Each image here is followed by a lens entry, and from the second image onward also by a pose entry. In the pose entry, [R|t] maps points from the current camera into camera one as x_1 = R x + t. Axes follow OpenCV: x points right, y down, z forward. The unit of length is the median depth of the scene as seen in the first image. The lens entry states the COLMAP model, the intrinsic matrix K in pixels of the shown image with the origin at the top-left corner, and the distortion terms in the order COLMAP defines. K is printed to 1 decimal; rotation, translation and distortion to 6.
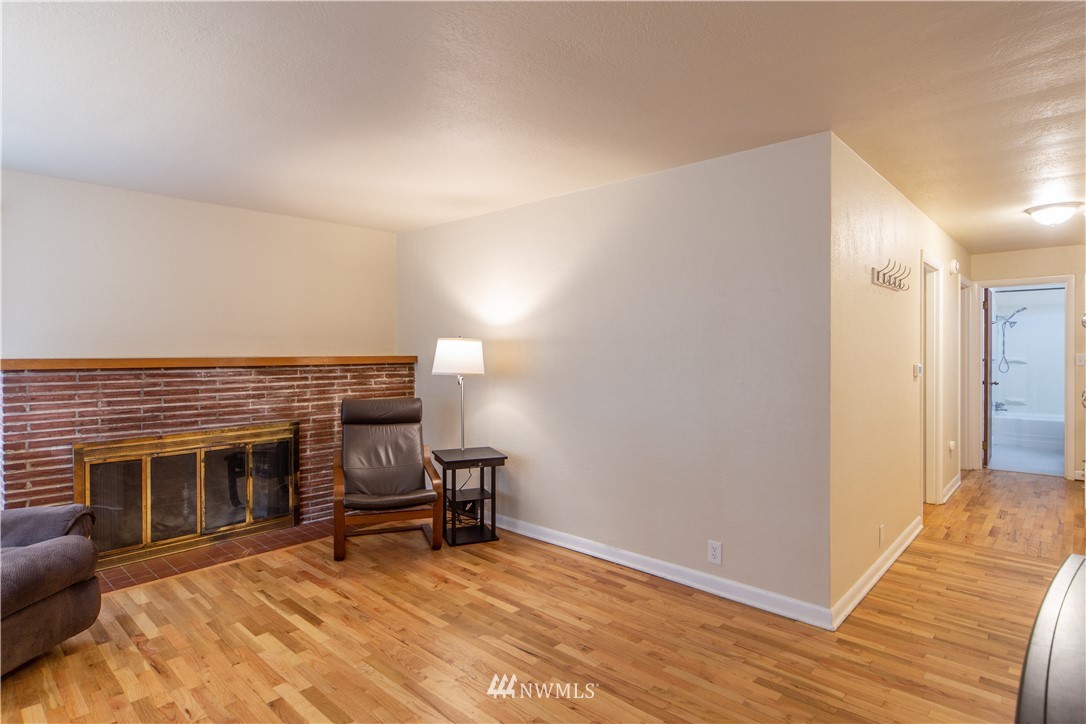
lens RADIAL K [[576.9, 0, 546.8], [0, 576.9, 357.0], [0, 0, 1]] dist [0.002770, 0.000439]
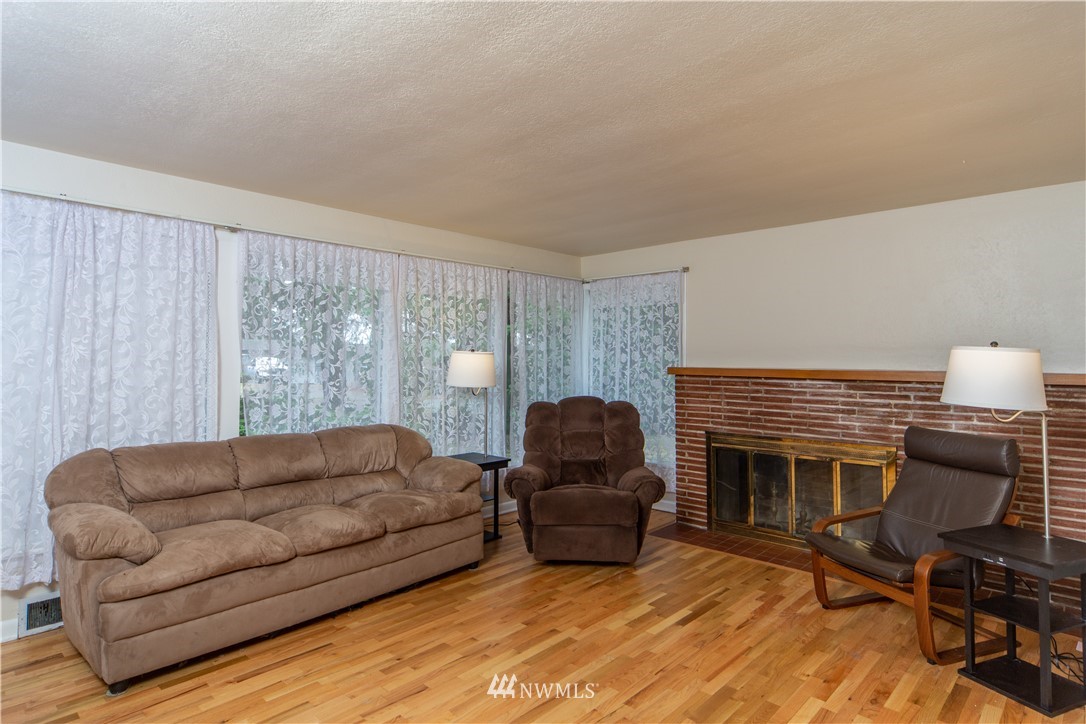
lens RADIAL K [[597.1, 0, 546.6], [0, 597.1, 344.1], [0, 0, 1]] dist [0.002065, 0.000336]
pose [[0.002487, -0.017752, -0.999839, 0.563241], [-0.011513, 0.999776, -0.017780, -0.022973], [0.999931, 0.011555, 0.002282, 0.597123]]
